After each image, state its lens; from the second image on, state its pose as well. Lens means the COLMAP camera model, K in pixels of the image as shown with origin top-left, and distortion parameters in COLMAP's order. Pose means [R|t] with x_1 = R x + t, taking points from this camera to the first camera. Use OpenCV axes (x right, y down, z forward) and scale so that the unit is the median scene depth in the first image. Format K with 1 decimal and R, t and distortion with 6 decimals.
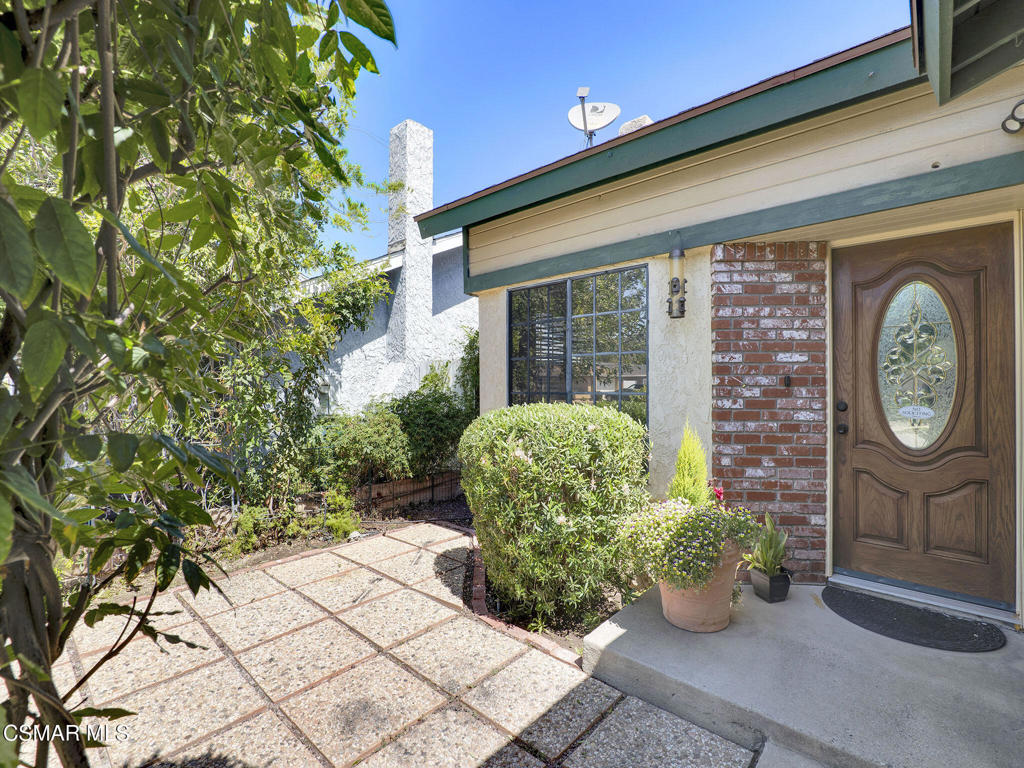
lens RADIAL K [[476.6, 0, 511.6], [0, 476.6, 388.2], [0, 0, 1]] dist [-0.004026, -0.000147]
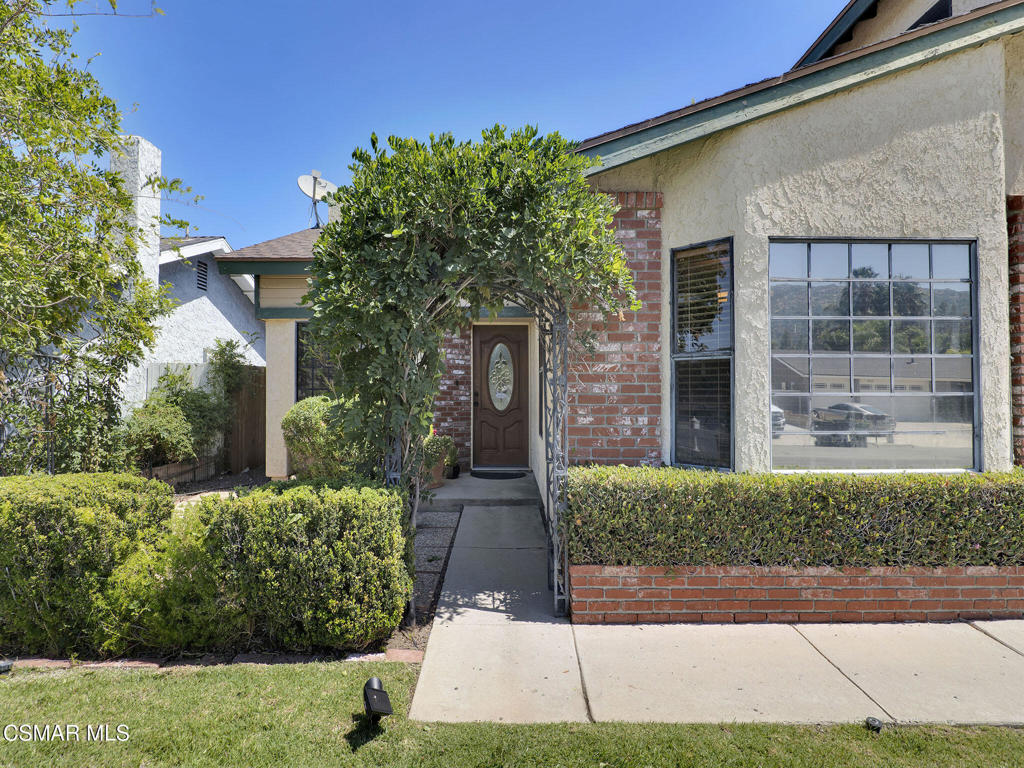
lens RADIAL K [[476.6, 0, 511.4], [0, 476.6, 383.7], [0, 0, 1]] dist [-0.004026, -0.000147]
pose [[0.739379, 0.008786, 0.673232, -0.734562], [0.003657, 0.999848, -0.017065, 0.029123], [-0.673279, 0.015079, 0.739234, -0.822296]]
